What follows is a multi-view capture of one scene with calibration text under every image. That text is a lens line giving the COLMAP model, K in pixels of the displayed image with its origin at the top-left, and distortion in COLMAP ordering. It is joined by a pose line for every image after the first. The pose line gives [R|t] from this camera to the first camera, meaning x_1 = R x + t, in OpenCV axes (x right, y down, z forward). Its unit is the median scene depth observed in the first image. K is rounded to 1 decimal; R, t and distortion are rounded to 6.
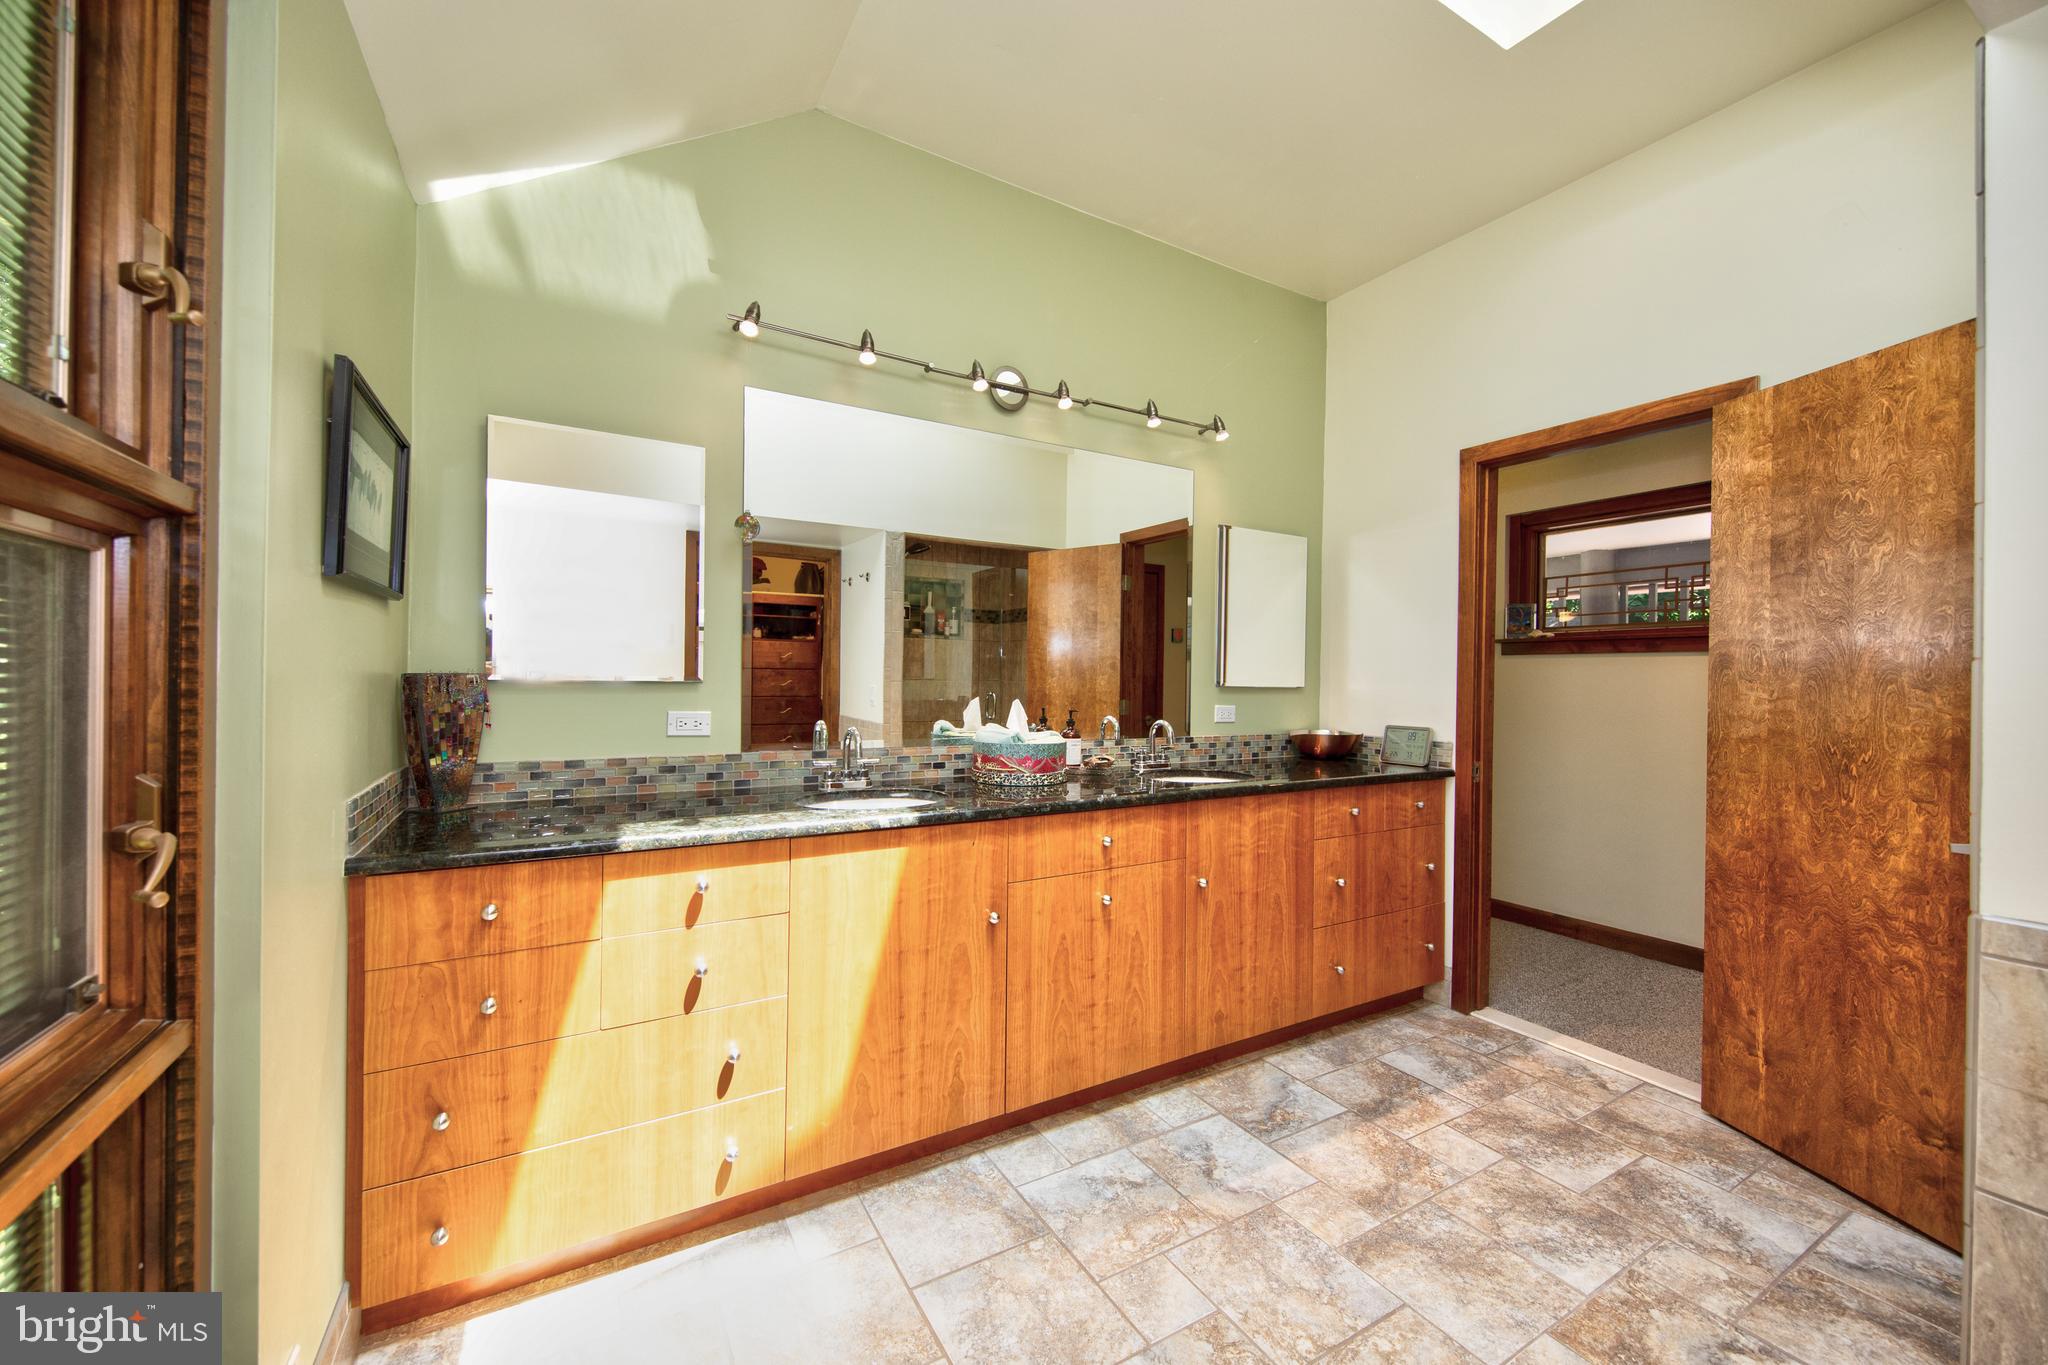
lens RADIAL K [[782.1, 0, 1012.6], [0, 782.1, 675.8], [0, 0, 1]] dist [0.001510, 0.000108]
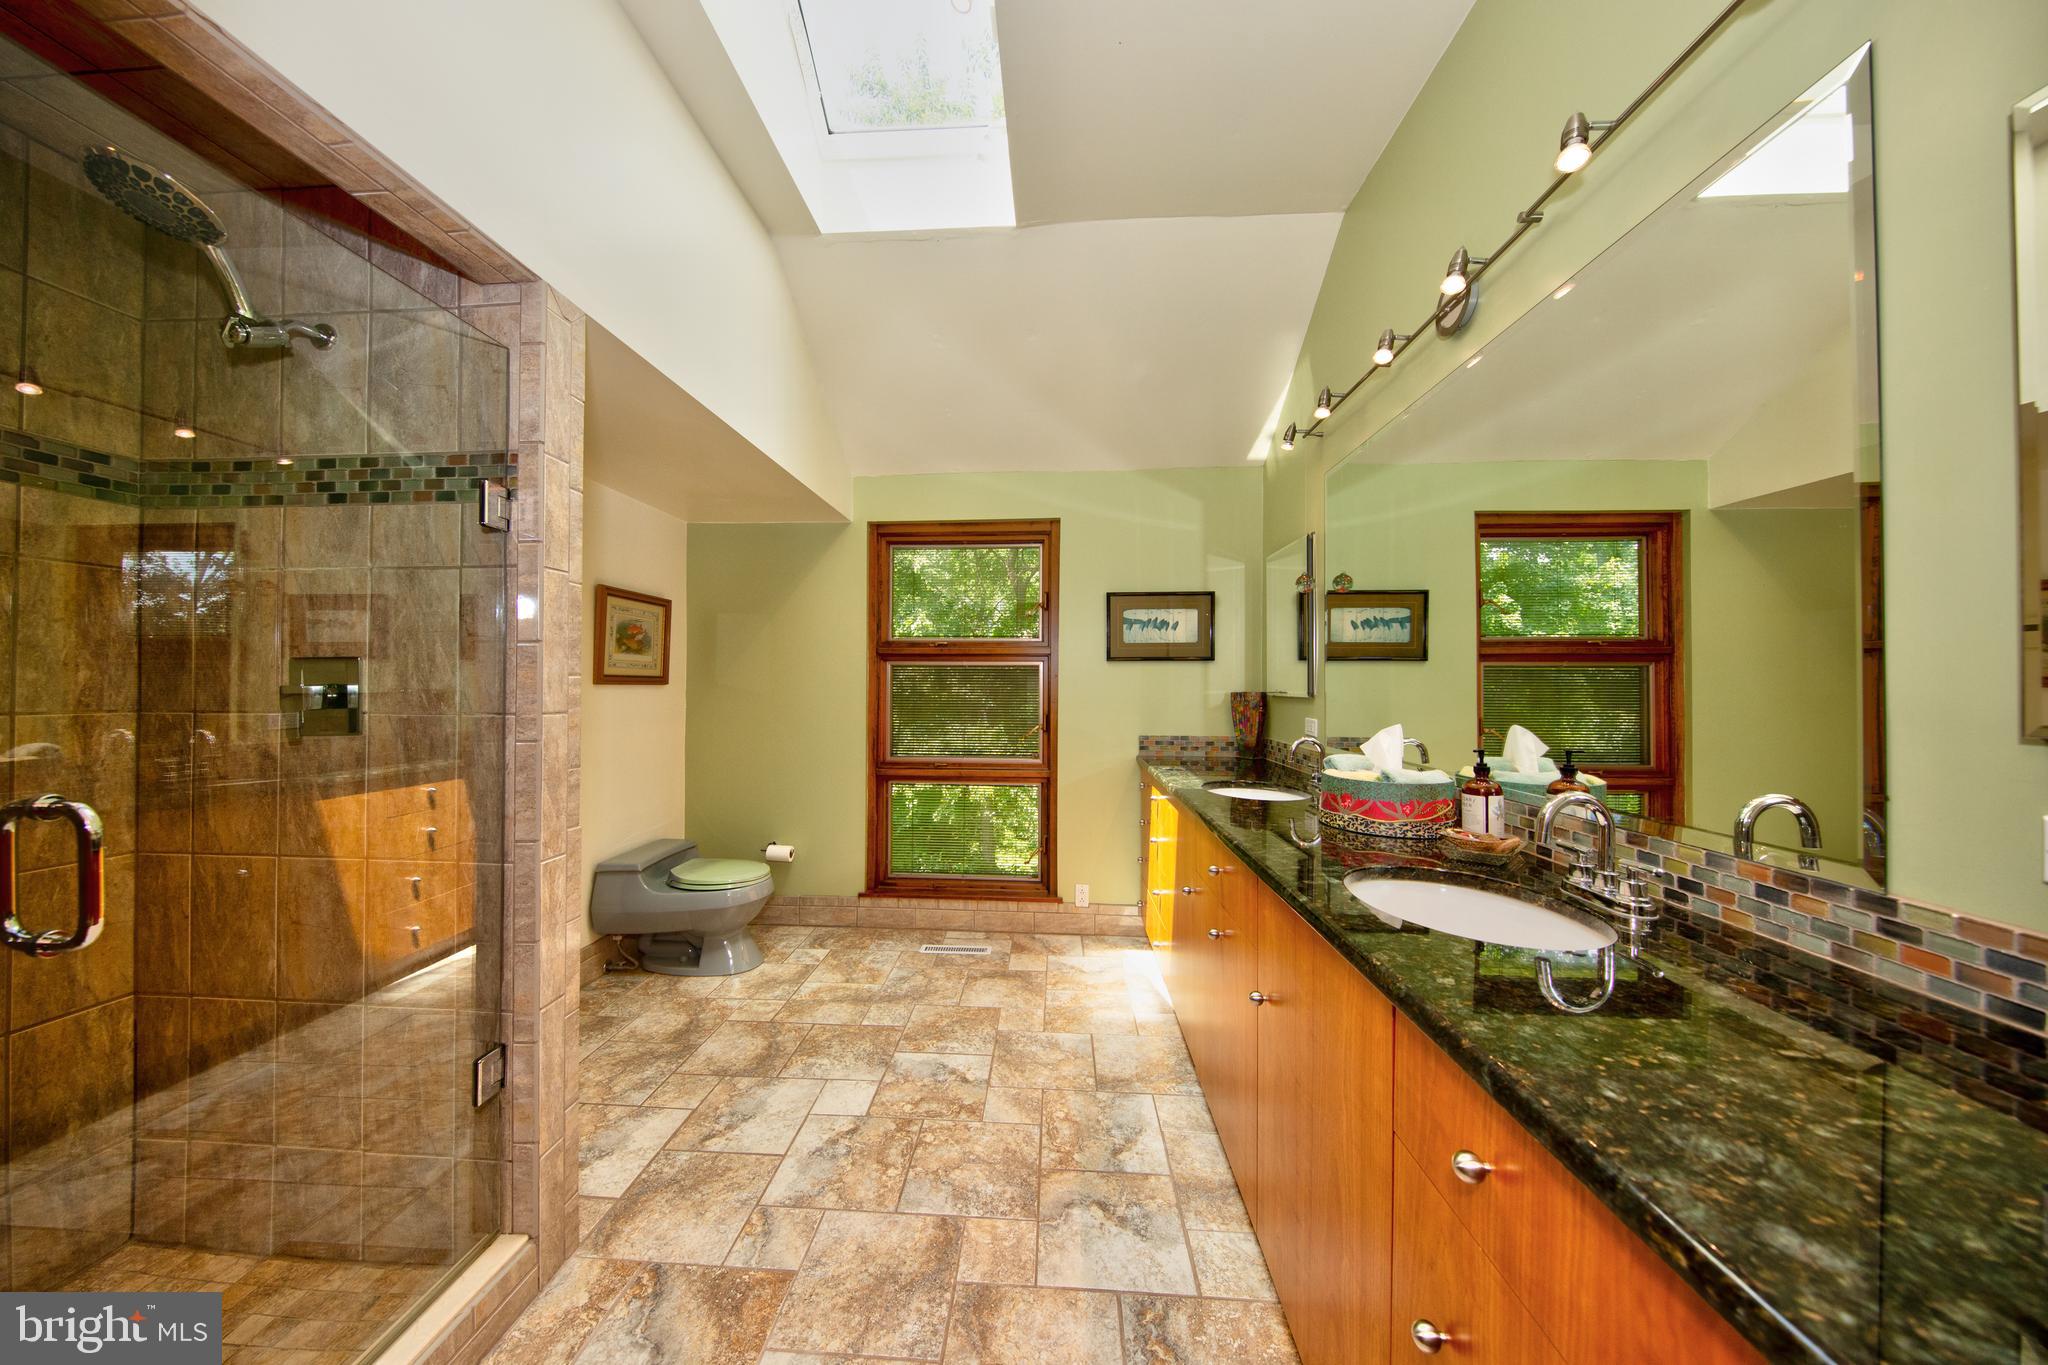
lens RADIAL K [[695.3, 0, 1014.7], [0, 695.3, 678.9], [0, 0, 1]] dist [-0.000663, -0.000039]
pose [[-0.561906, -0.023101, -0.826878, 1.104127], [-0.014751, 0.999731, -0.017906, 0.005286], [0.827069, 0.002136, -0.562096, 1.486575]]
